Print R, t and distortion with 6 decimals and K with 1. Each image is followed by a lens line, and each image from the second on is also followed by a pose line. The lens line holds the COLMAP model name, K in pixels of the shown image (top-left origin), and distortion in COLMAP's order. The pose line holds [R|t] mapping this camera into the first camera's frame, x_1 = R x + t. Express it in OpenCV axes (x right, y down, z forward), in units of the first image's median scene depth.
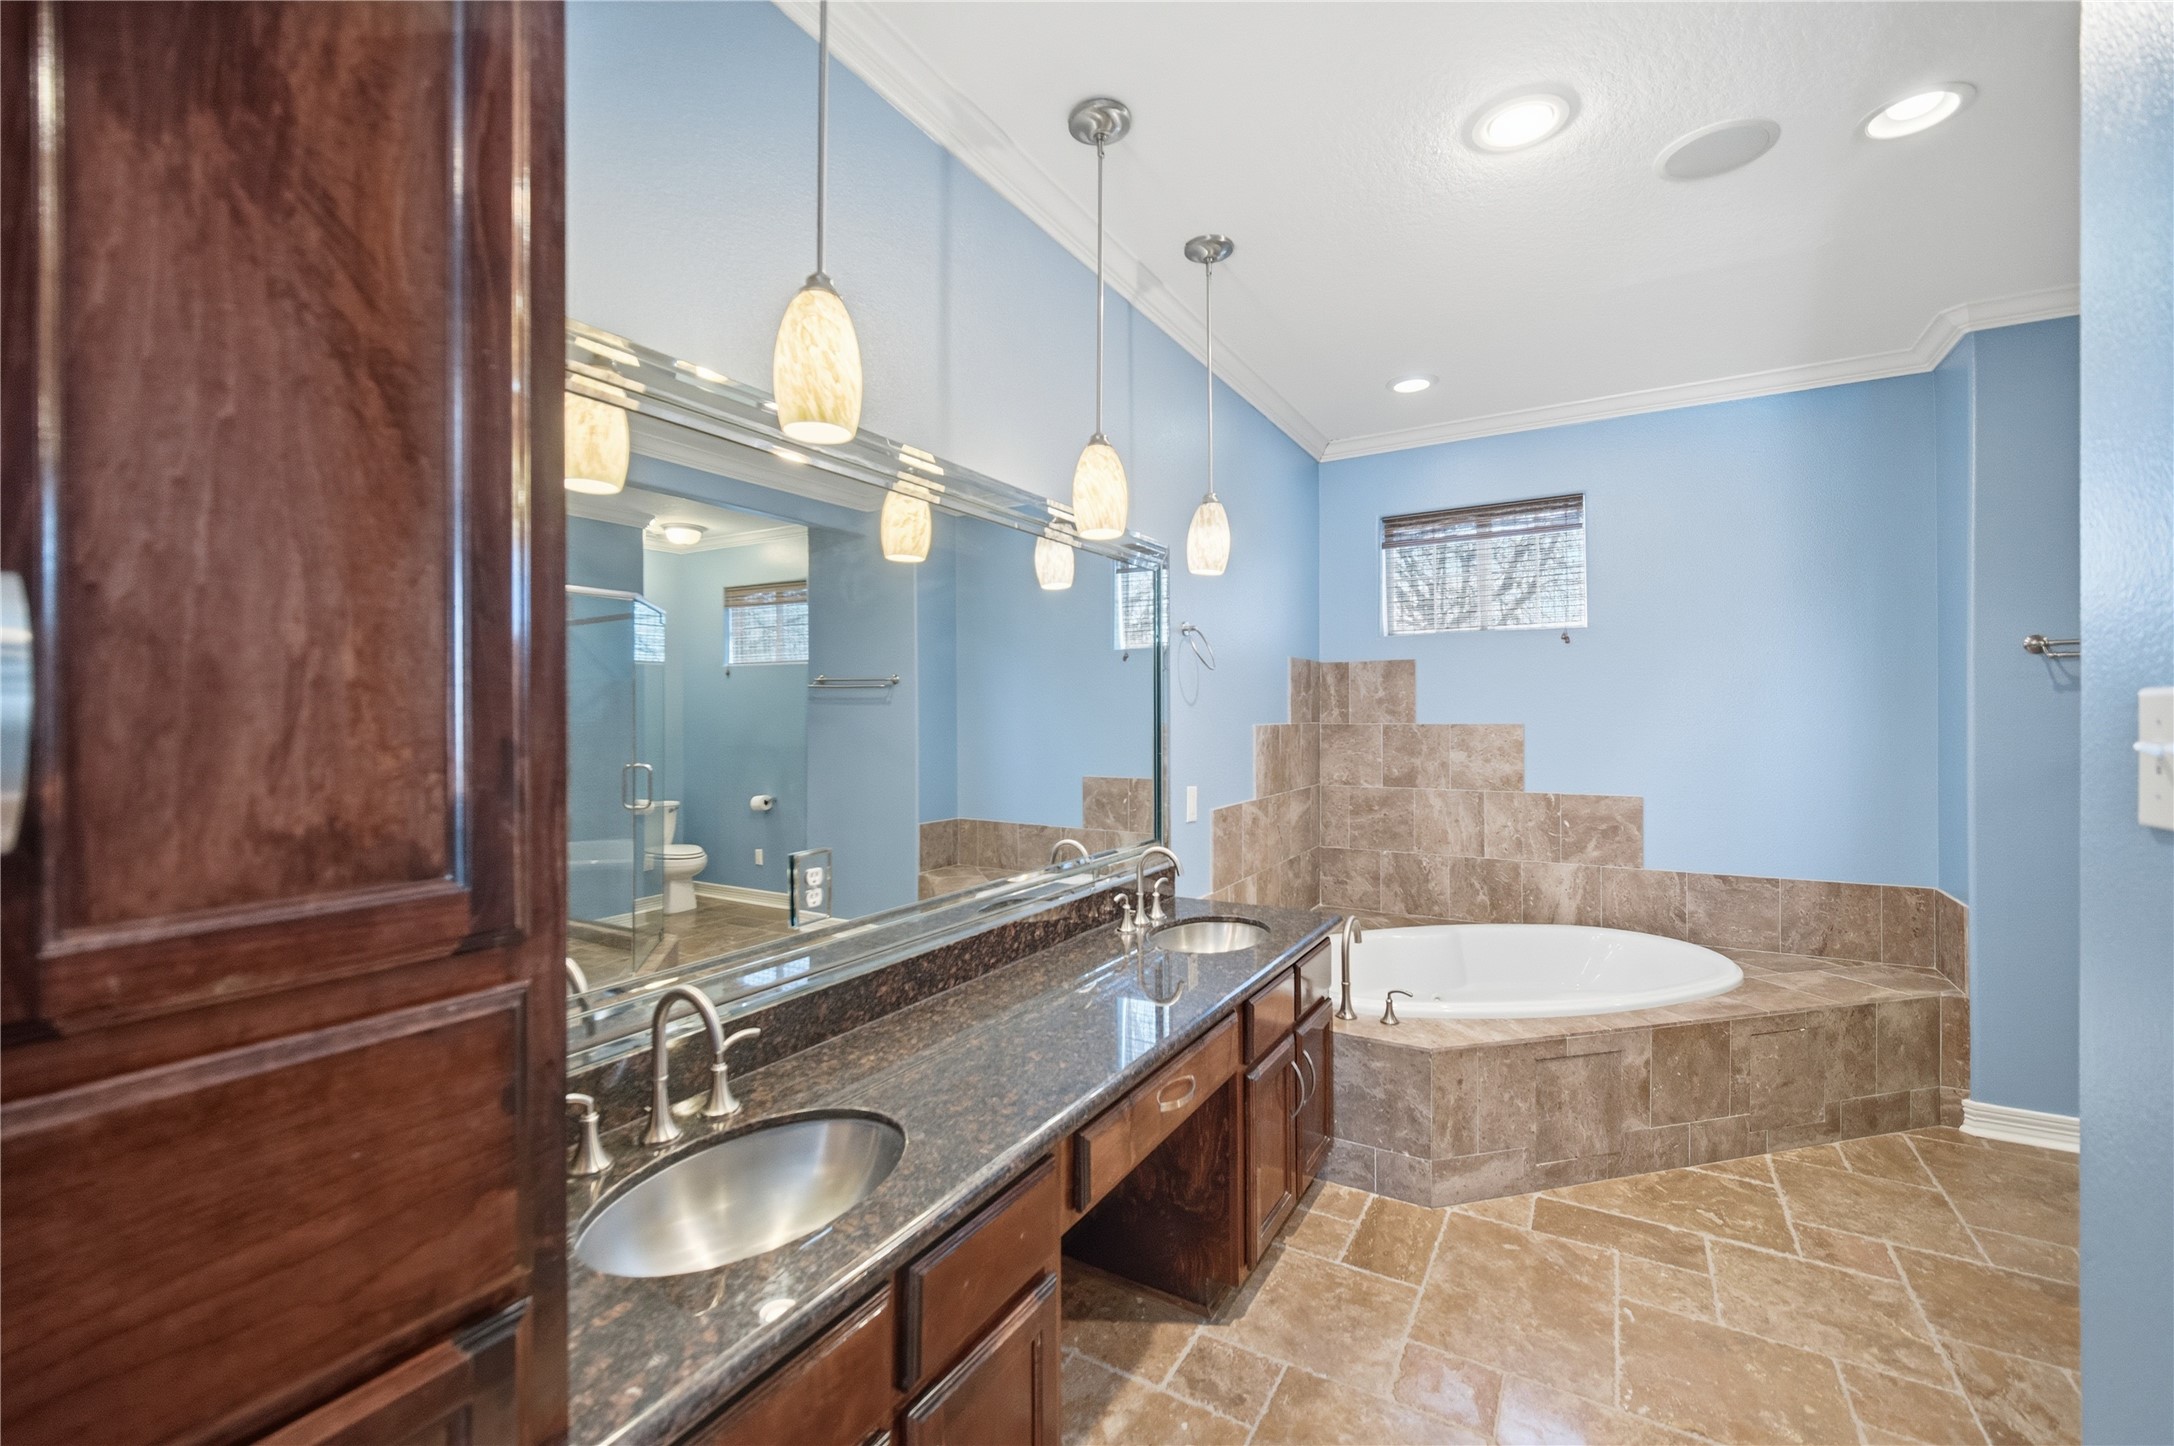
lens RADIAL K [[882.0, 0, 1103.1], [0, 882.0, 721.1], [0, 0, 1]] dist [-0.001746, -0.000132]
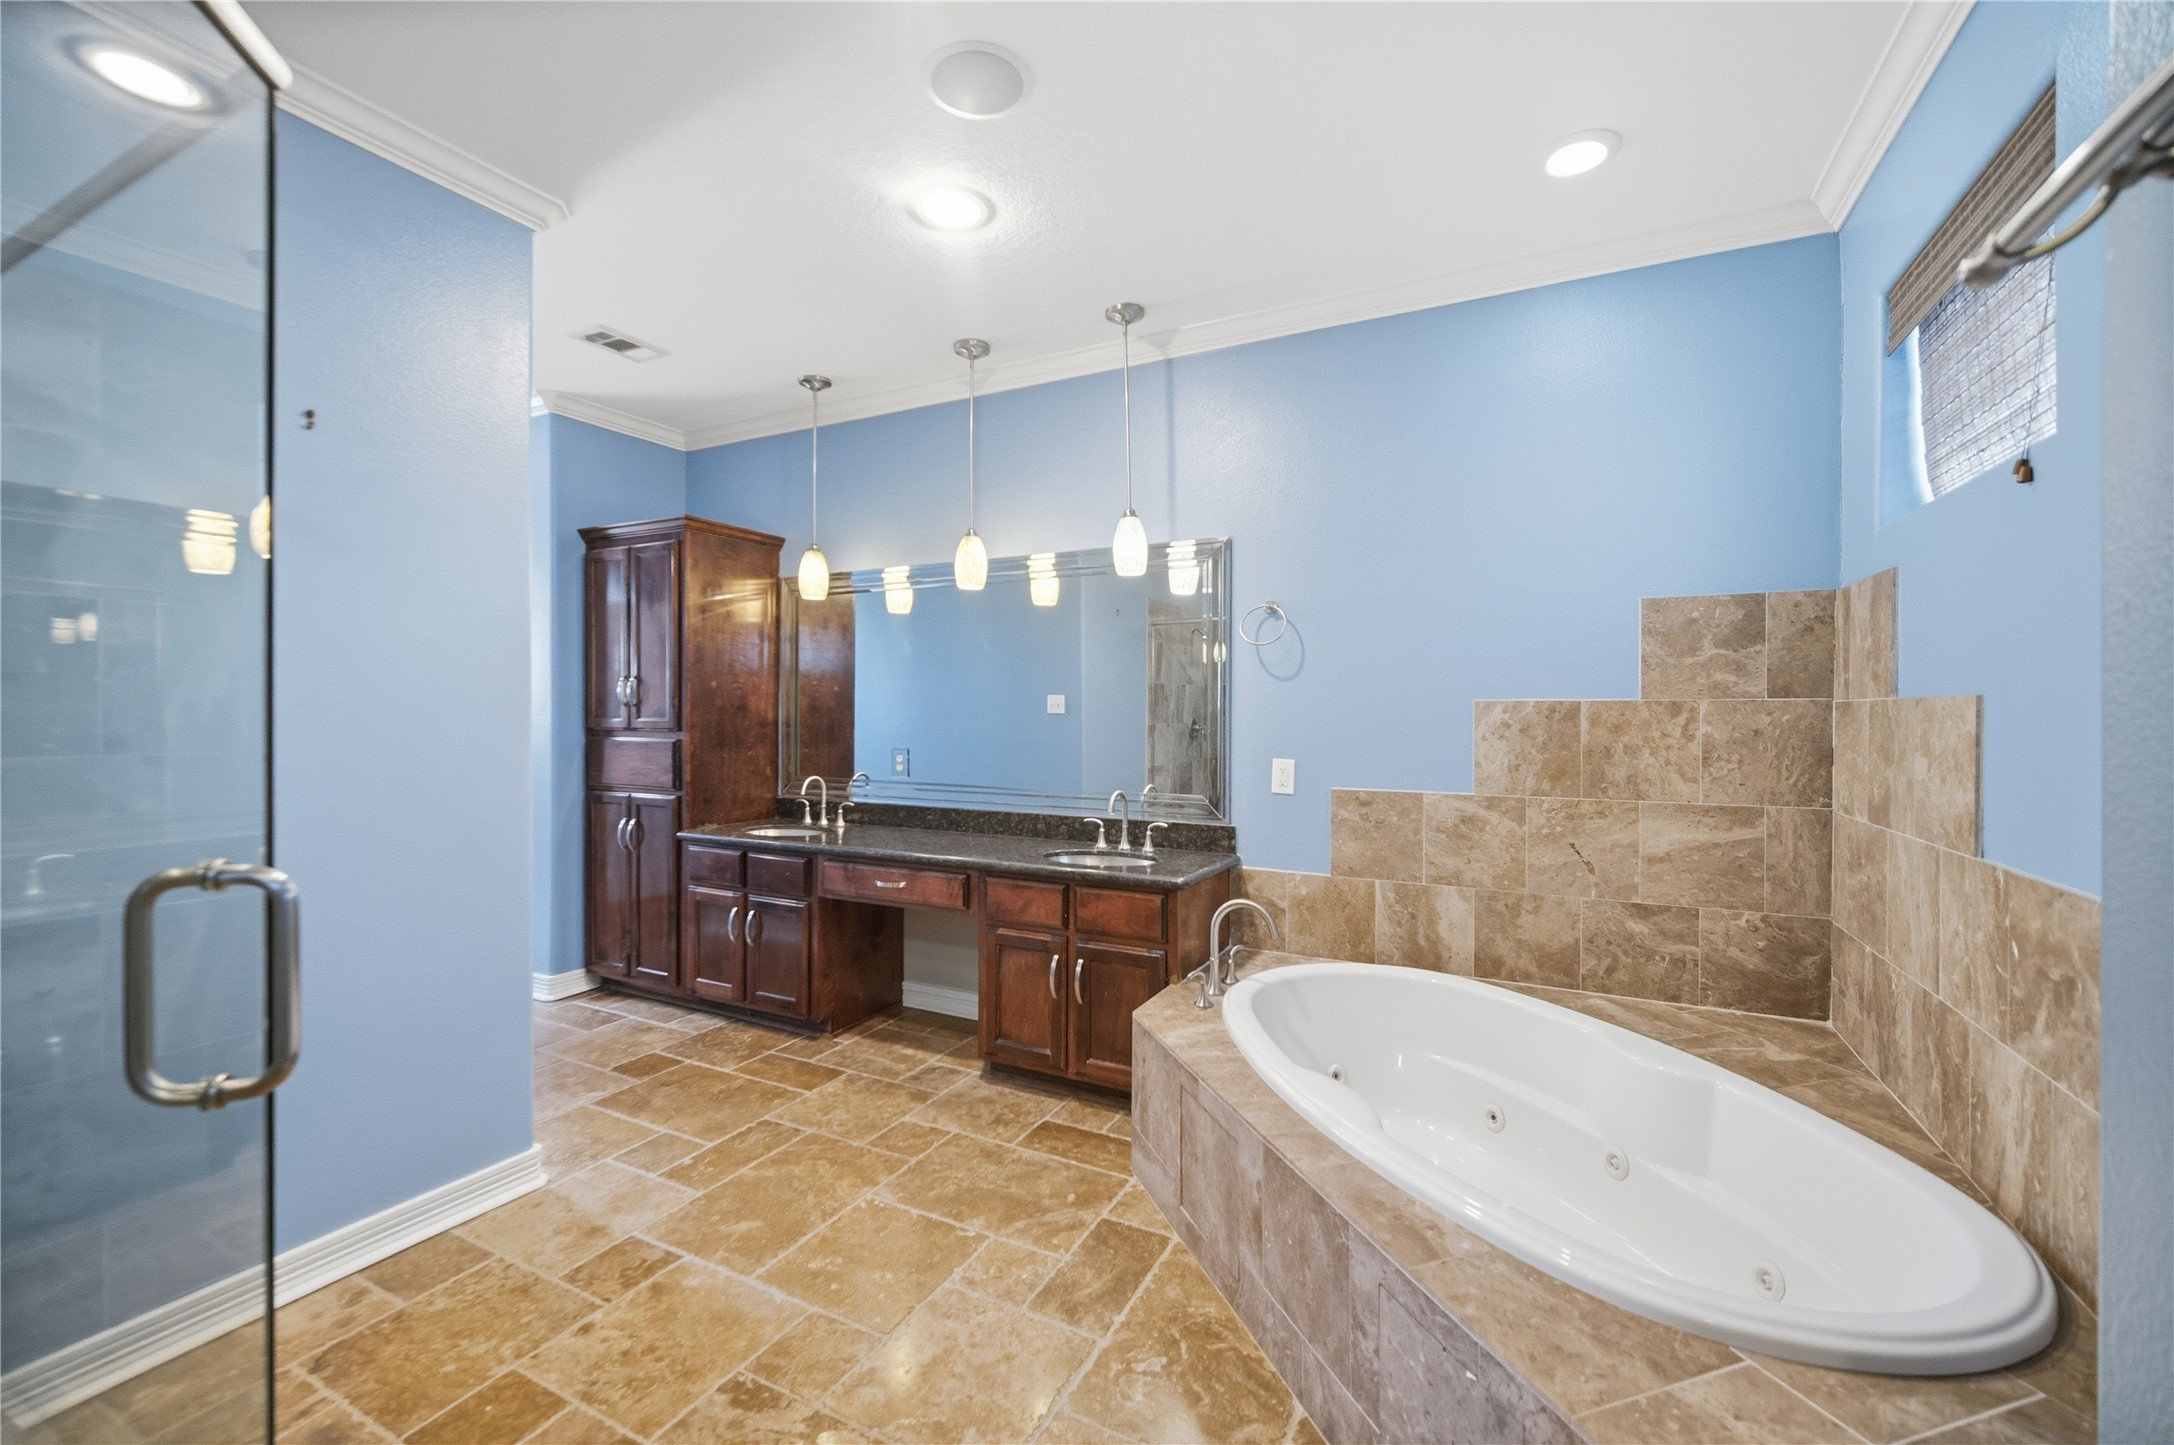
lens RADIAL K [[882.0, 0, 1096.3], [0, 882.0, 712.1], [0, 0, 1]] dist [-0.001746, -0.000132]
pose [[0.070339, 0.006734, -0.997500, 1.641474], [-0.007295, 0.999954, 0.006236, 0.020967], [0.997496, 0.006838, 0.070385, 1.046379]]
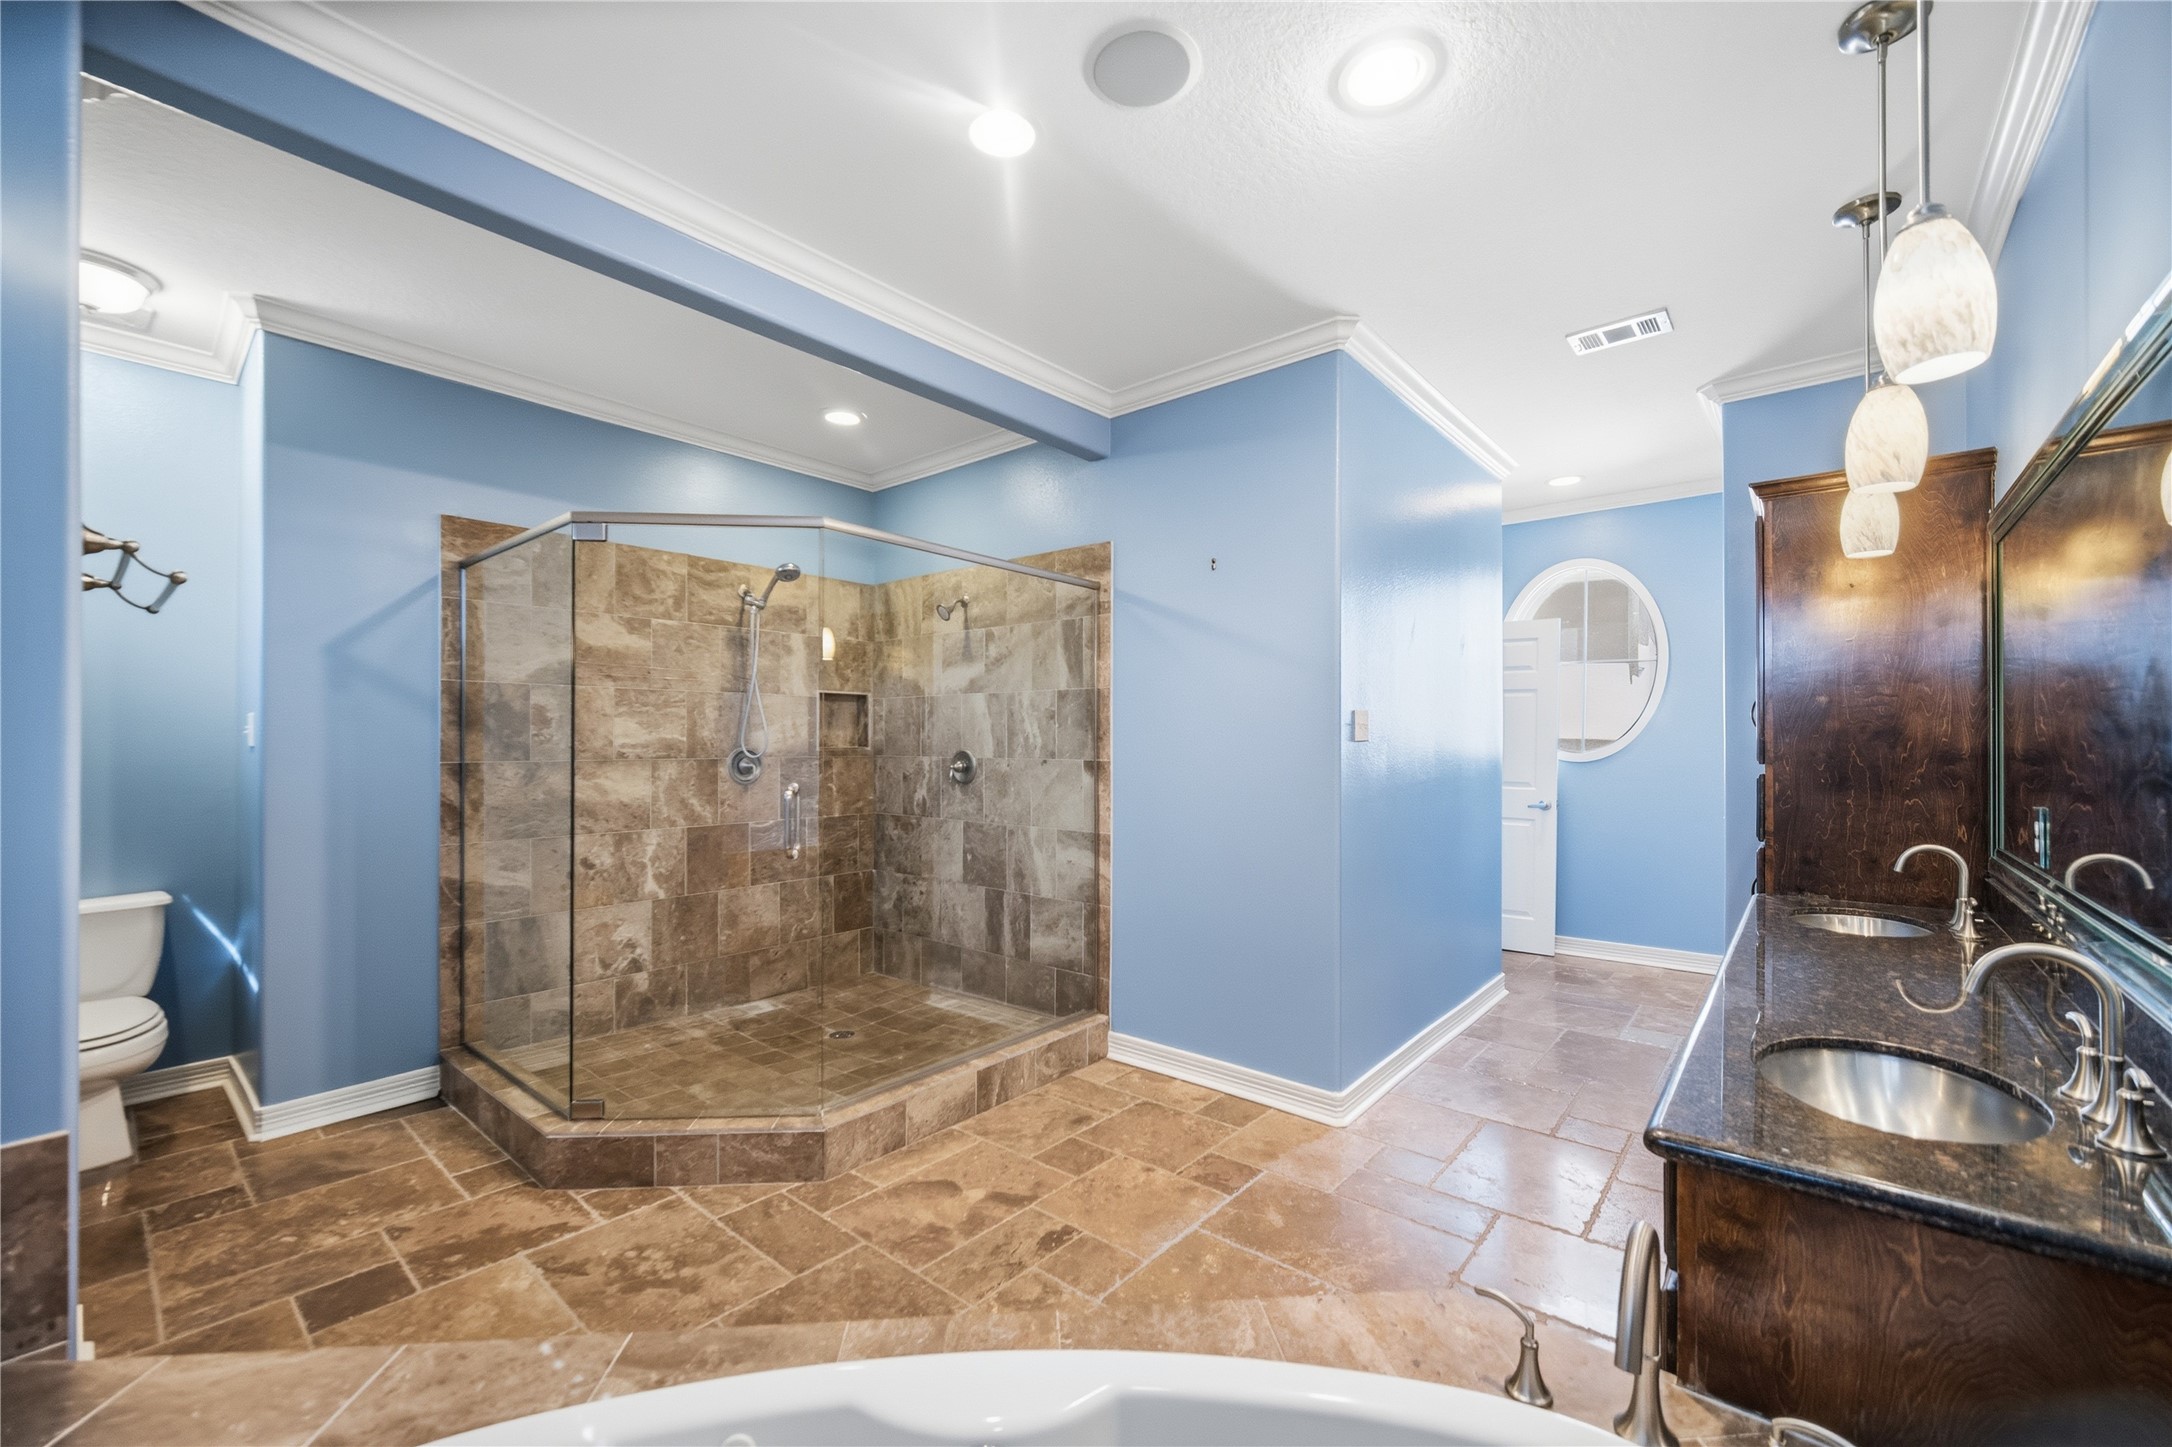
lens RADIAL K [[881.2, 0, 1069.3], [0, 881.2, 731.8], [0, 0, 1]] dist [-0.001746, -0.000132]
pose [[-0.985820, 0.003441, 0.167773, 0.621474], [0.003118, 0.999993, -0.002186, 0.028286], [-0.167779, -0.001632, -0.985823, 1.861465]]
